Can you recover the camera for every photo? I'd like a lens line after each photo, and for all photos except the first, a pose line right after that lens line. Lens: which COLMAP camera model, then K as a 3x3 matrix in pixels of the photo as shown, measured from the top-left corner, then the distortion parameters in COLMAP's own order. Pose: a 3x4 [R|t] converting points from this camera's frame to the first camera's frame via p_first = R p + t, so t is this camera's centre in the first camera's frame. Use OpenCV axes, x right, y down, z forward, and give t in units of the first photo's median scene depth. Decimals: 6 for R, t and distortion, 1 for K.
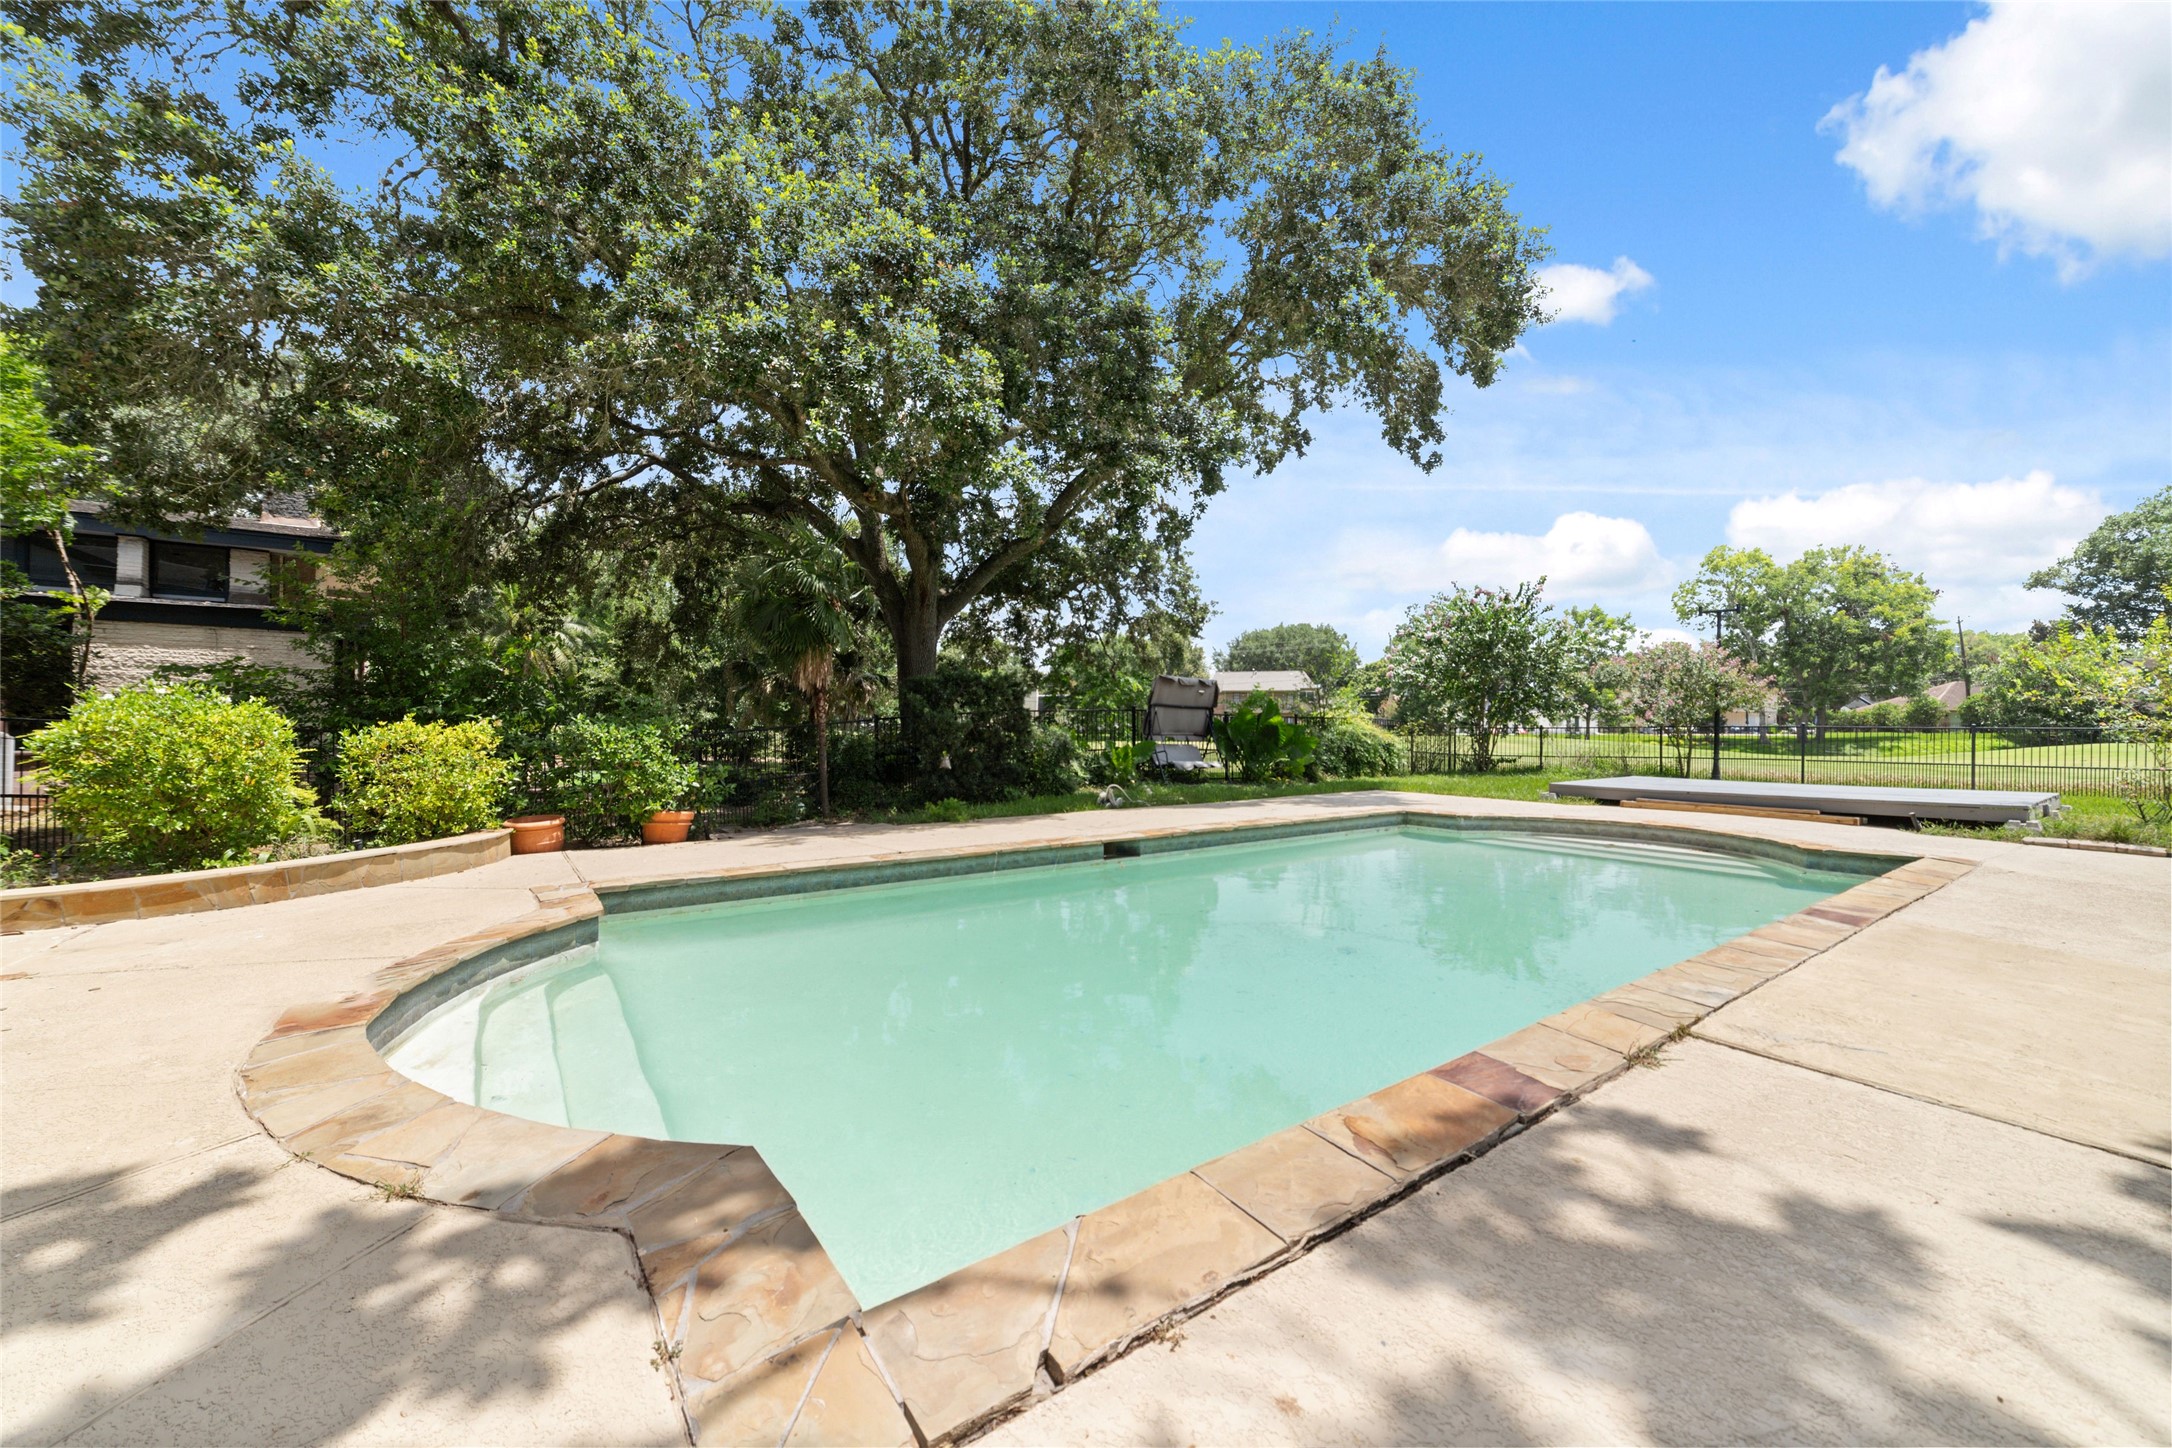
lens RADIAL K [[826.7, 0, 1079.6], [0, 826.7, 734.8], [0, 0, 1]] dist [-0.004185, 0.000186]
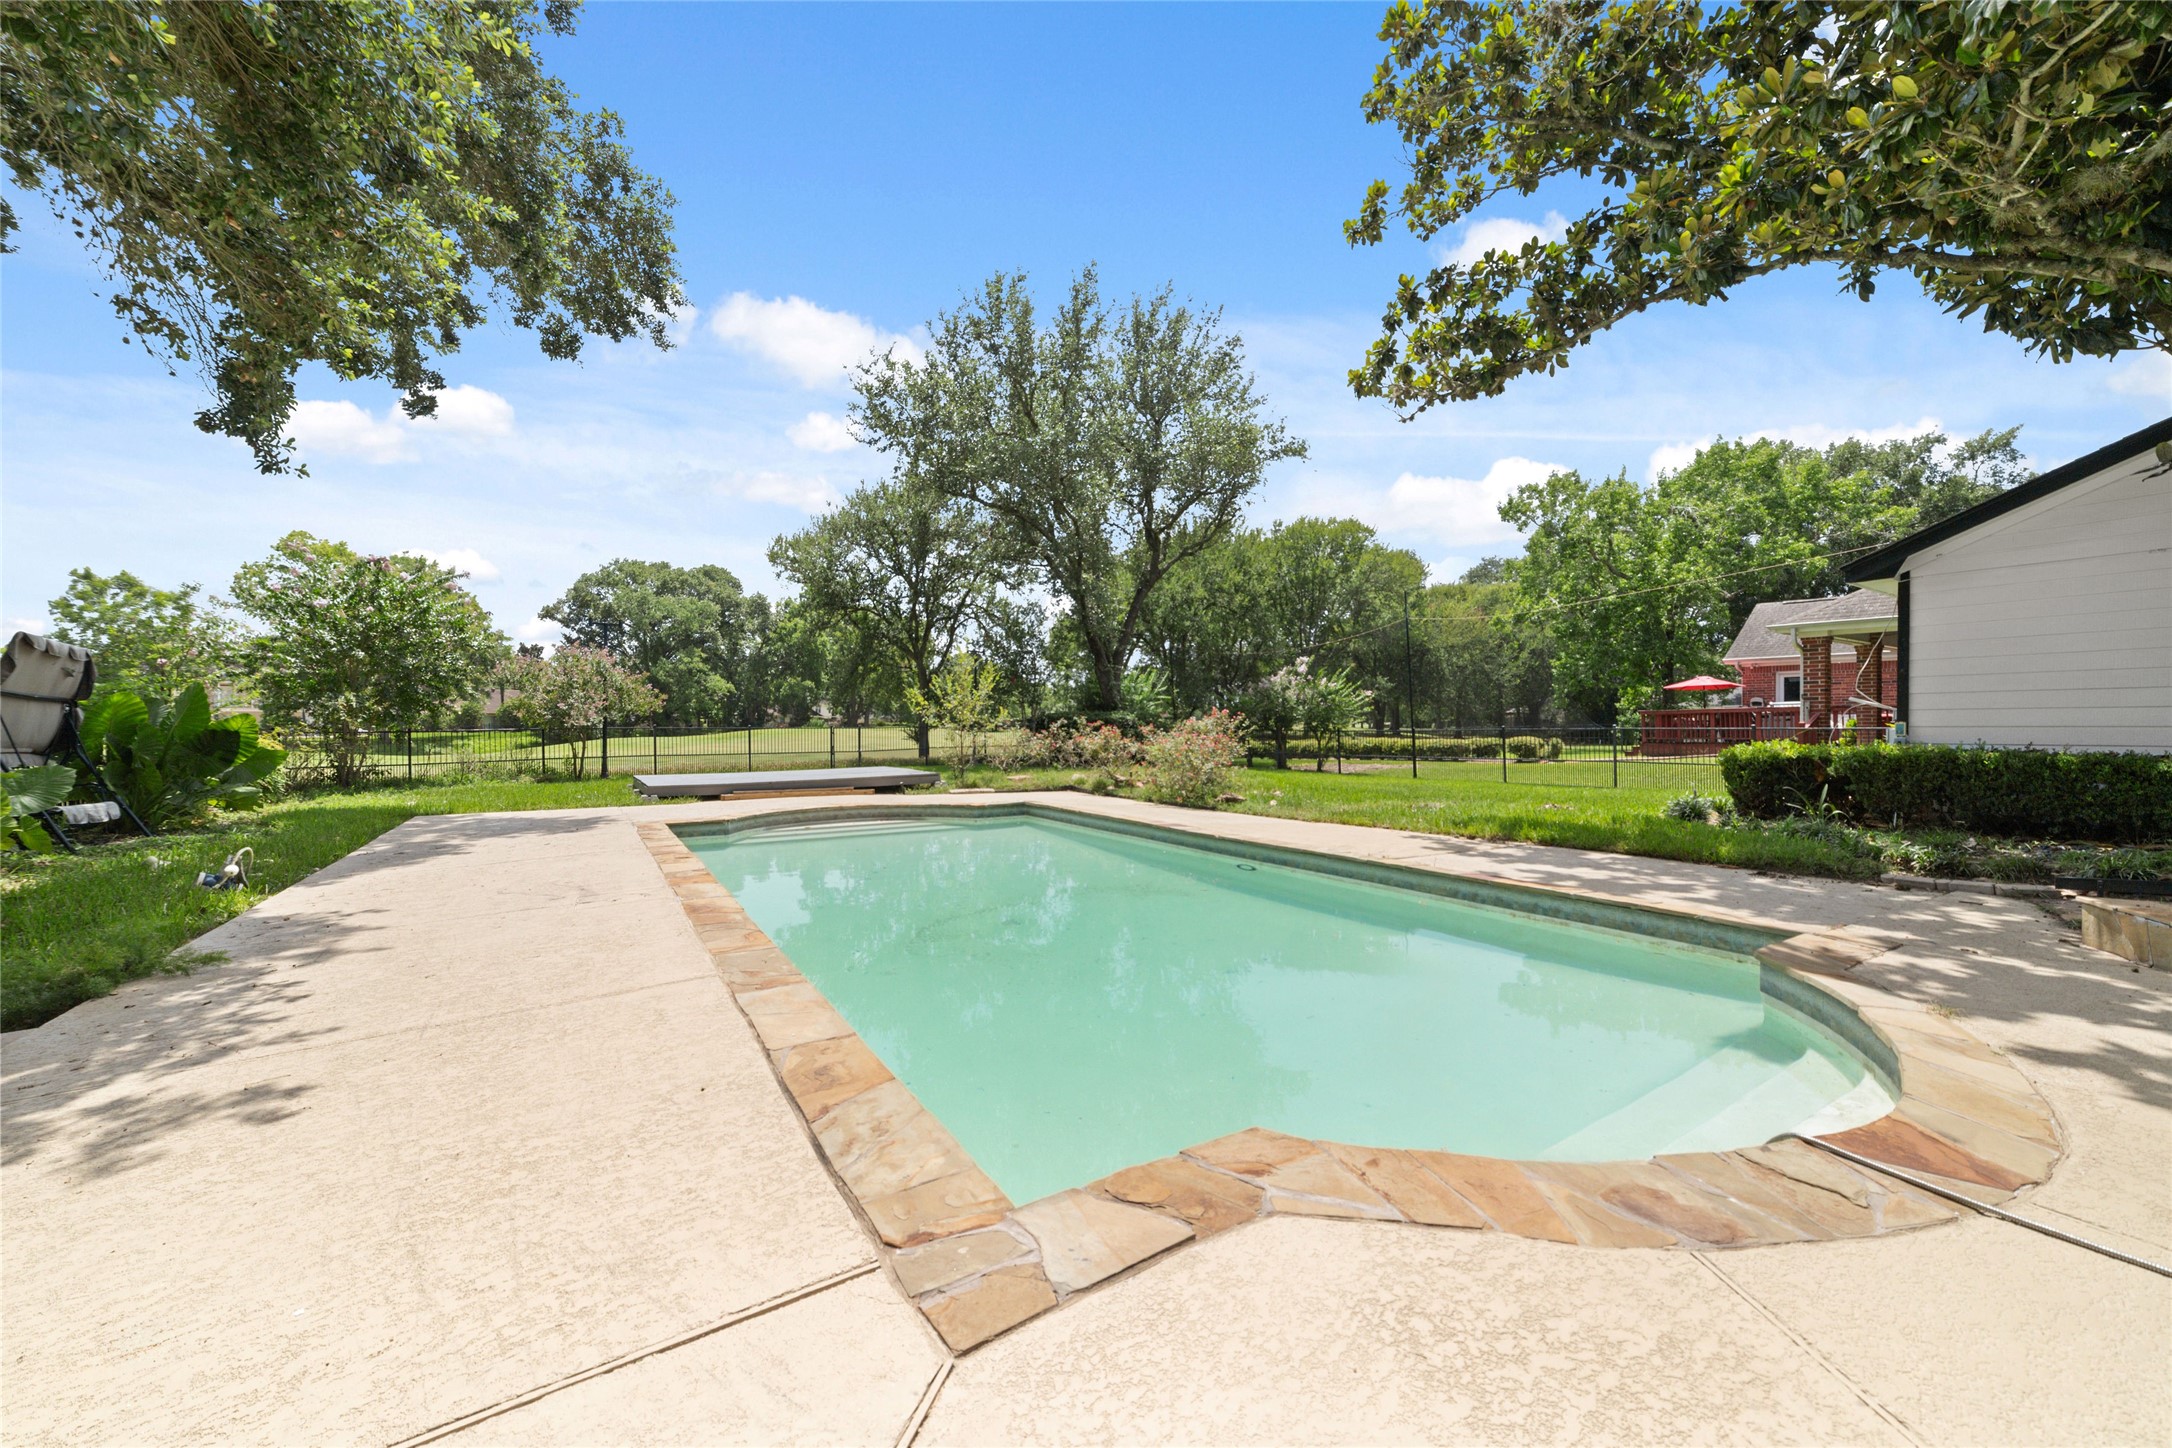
lens RADIAL K [[826.7, 0, 1084.5], [0, 826.7, 722.0], [0, 0, 1]] dist [-0.004185, 0.000186]
pose [[0.071898, -0.001328, 0.997411, -0.145253], [0.017933, 0.999839, 0.000039, -0.003349], [-0.997251, 0.017884, 0.071910, 0.143481]]
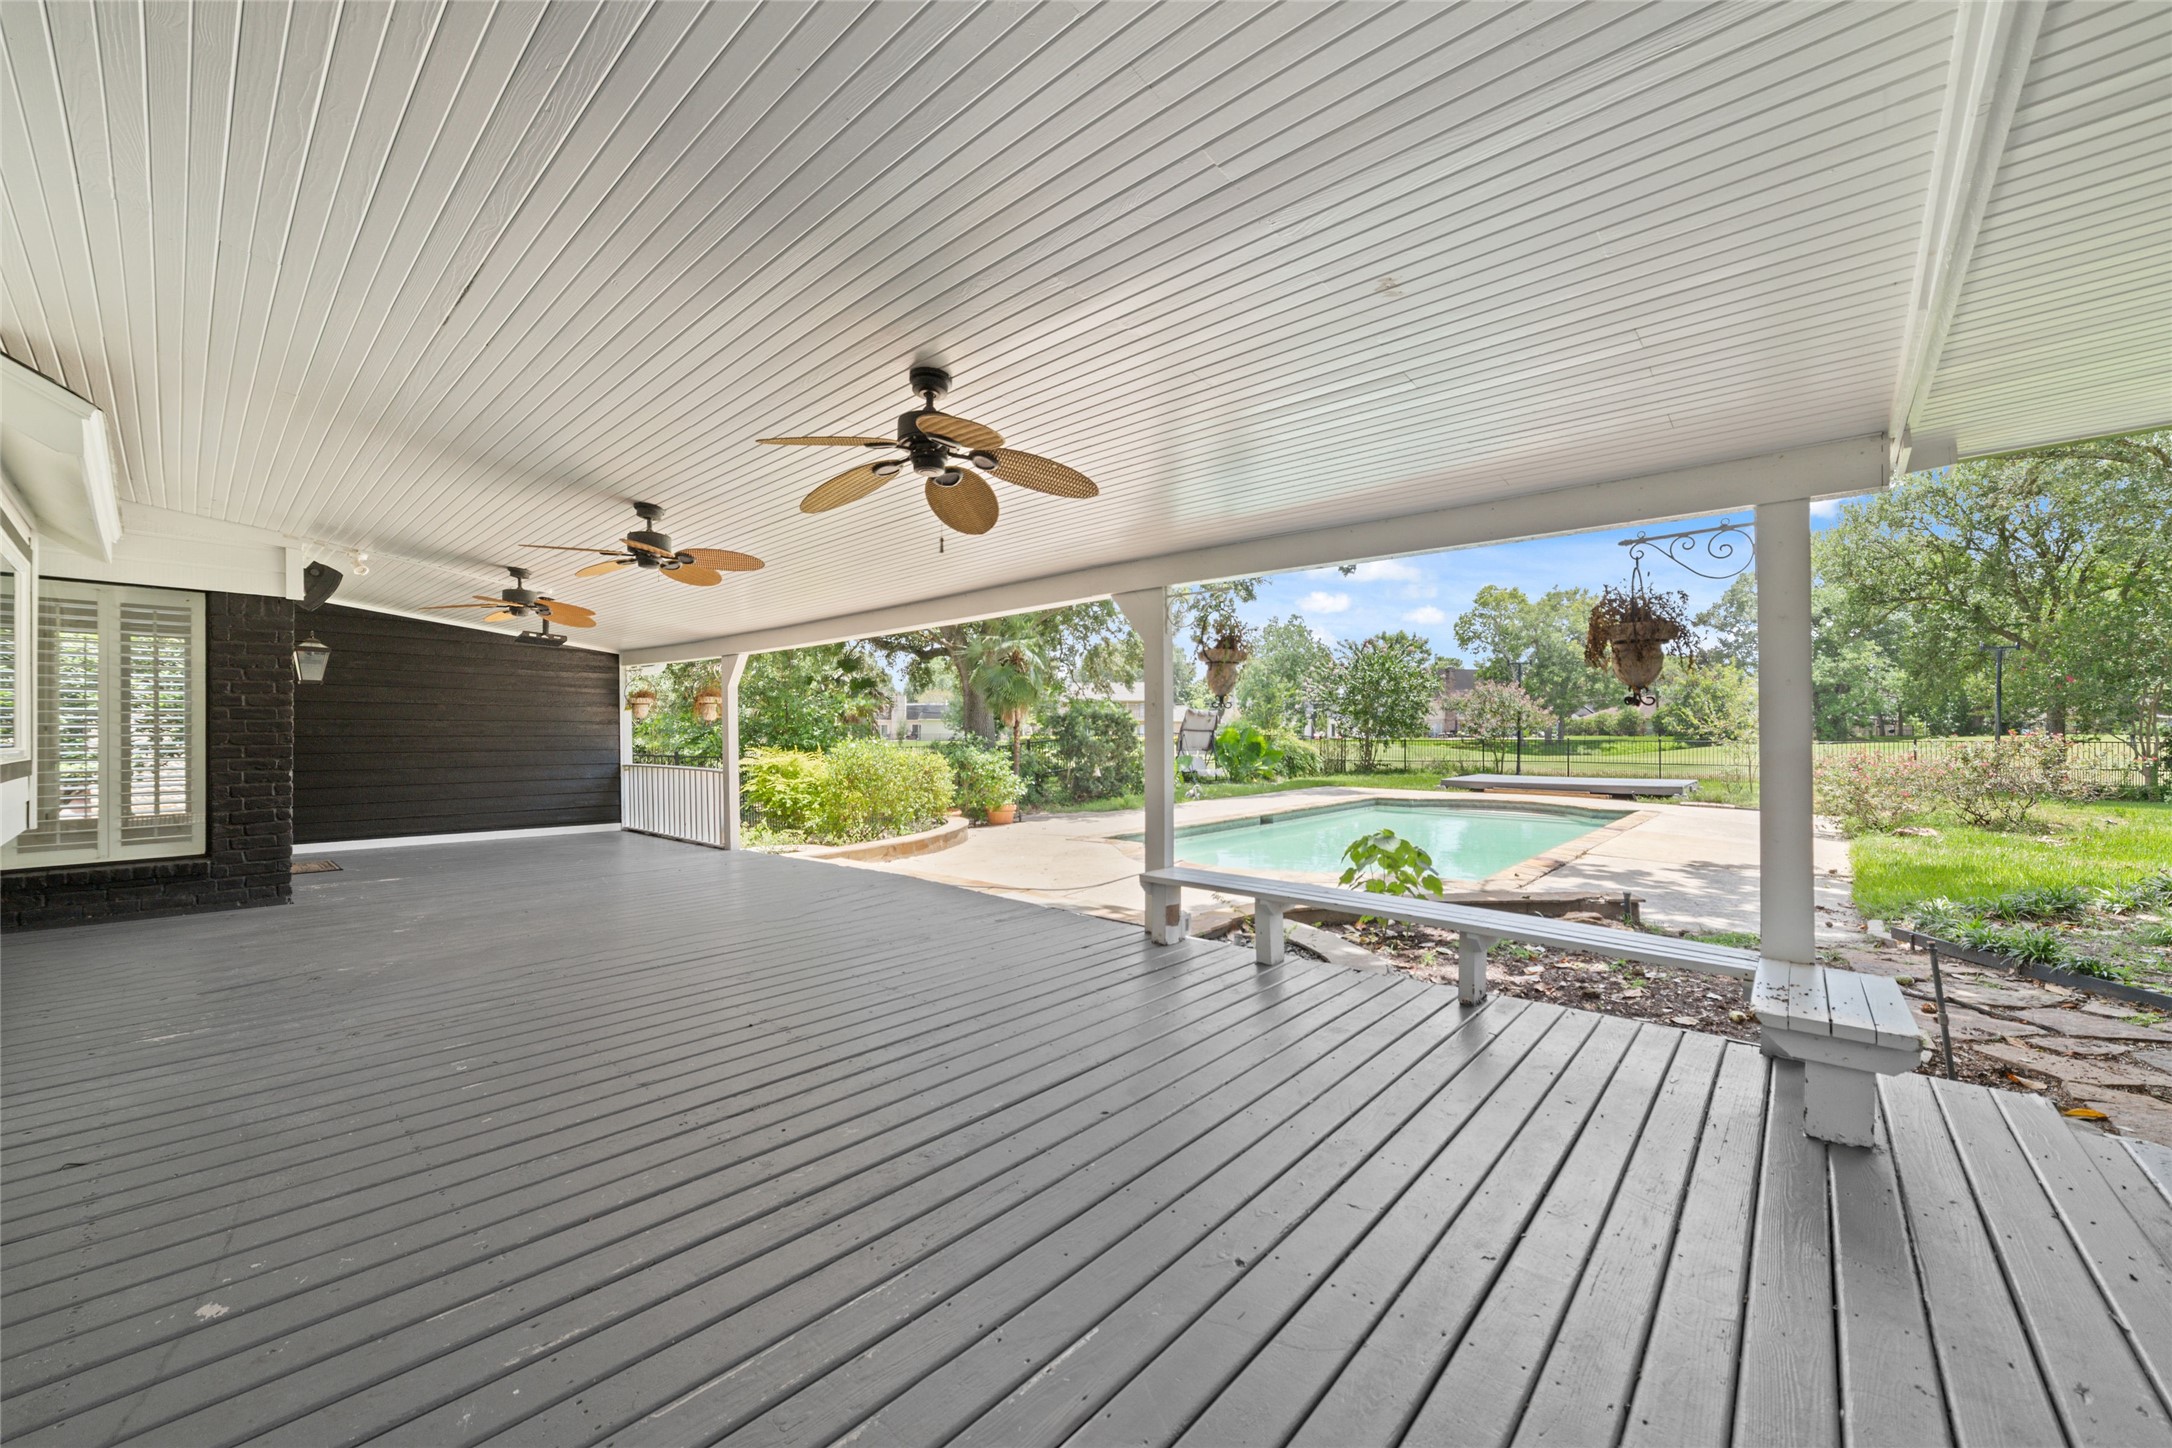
lens RADIAL K [[826.7, 0, 1094.5], [0, 826.7, 730.4], [0, 0, 1]] dist [-0.004185, 0.000186]
pose [[0.974866, -0.004622, 0.222745, -0.160607], [0.007011, 0.999926, -0.009938, -0.009063], [-0.222682, 0.011250, 0.974826, -0.150004]]
